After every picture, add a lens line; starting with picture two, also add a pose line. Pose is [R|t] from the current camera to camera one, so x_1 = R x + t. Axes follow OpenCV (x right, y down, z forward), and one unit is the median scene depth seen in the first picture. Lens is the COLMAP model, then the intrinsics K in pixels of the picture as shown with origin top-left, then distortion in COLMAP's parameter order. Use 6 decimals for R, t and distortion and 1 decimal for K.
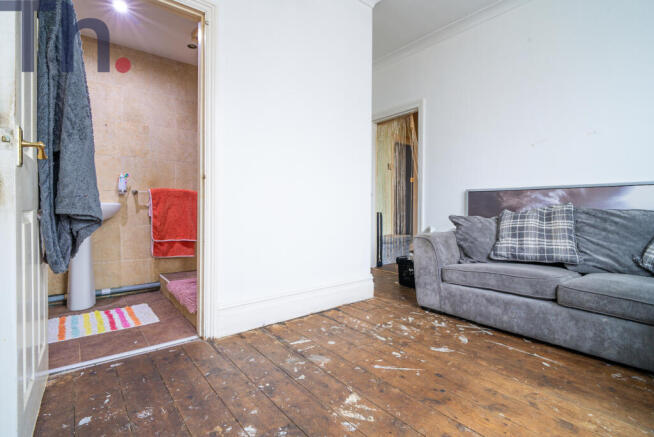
lens RADIAL K [[308.4, 0, 326.2], [0, 308.4, 214.8], [0, 0, 1]] dist [0.002317, 0.000353]
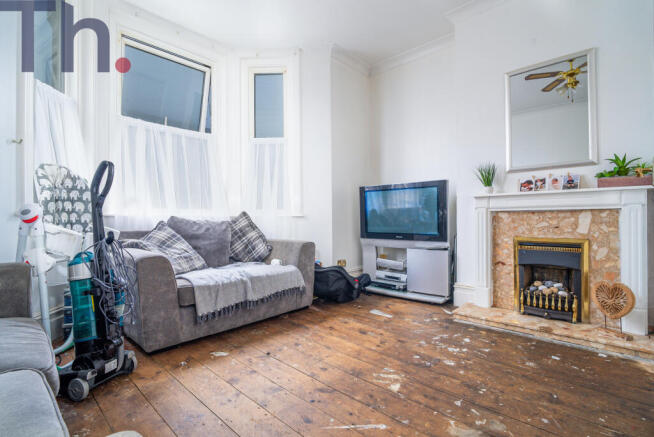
lens RADIAL K [[308.4, 0, 328.1], [0, 308.4, 217.7], [0, 0, 1]] dist [0.002317, 0.000353]
pose [[-0.991073, -0.000928, -0.133314, 0.480283], [-0.002160, 0.999956, 0.009094, -0.036780], [0.133300, 0.009301, -0.991032, 2.083789]]
